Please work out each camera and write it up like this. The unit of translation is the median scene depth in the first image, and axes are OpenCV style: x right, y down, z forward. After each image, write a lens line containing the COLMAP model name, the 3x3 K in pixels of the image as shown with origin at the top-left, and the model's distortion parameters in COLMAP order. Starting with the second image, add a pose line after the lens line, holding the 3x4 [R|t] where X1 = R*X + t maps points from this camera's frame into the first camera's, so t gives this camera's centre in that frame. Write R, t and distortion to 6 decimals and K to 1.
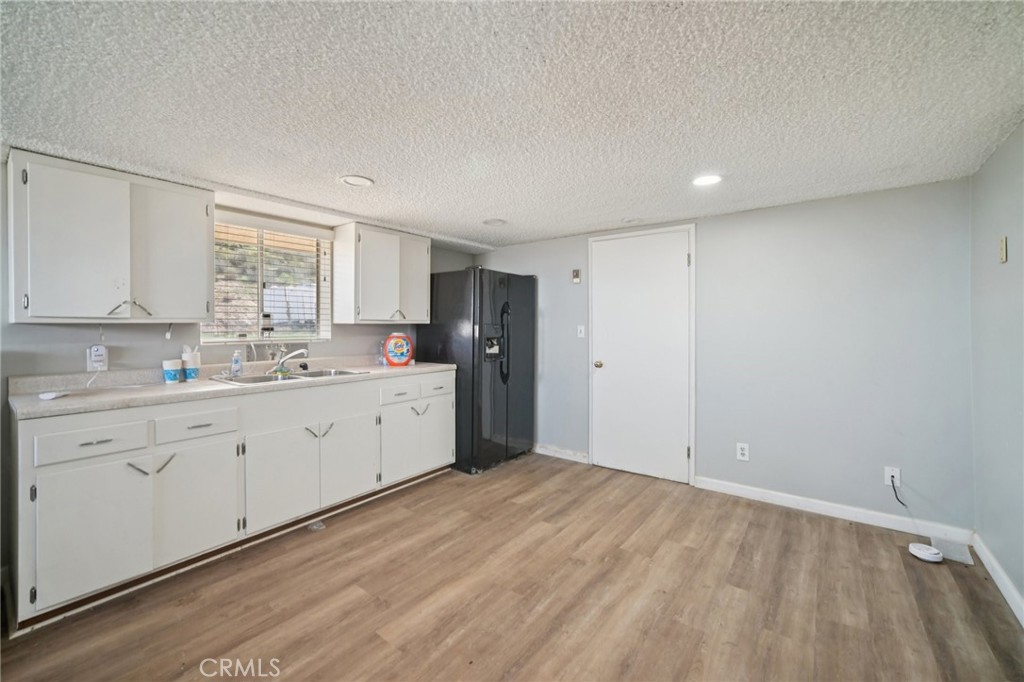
lens RADIAL K [[401.9, 0, 512.4], [0, 401.9, 331.8], [0, 0, 1]] dist [-0.012691, -0.000029]
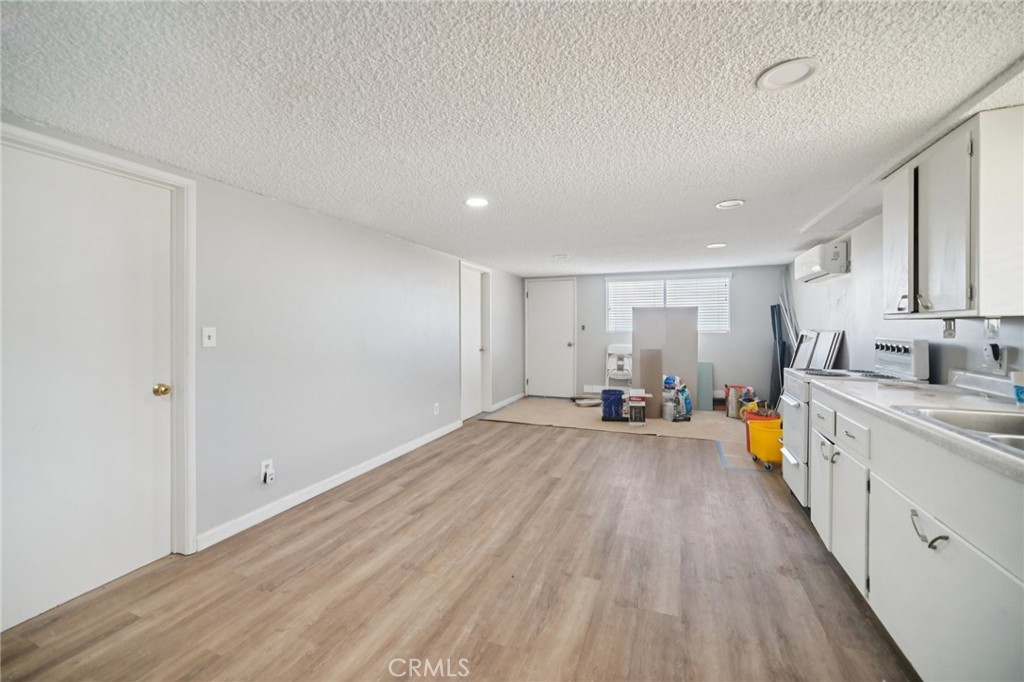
lens RADIAL K [[401.9, 0, 514.0], [0, 401.9, 331.9], [0, 0, 1]] dist [-0.012691, -0.000029]
pose [[-0.963733, 0.011236, -0.266631, 0.204385], [0.003055, 0.999512, 0.031076, -0.027380], [0.266851, 0.029134, -0.963297, 1.924584]]
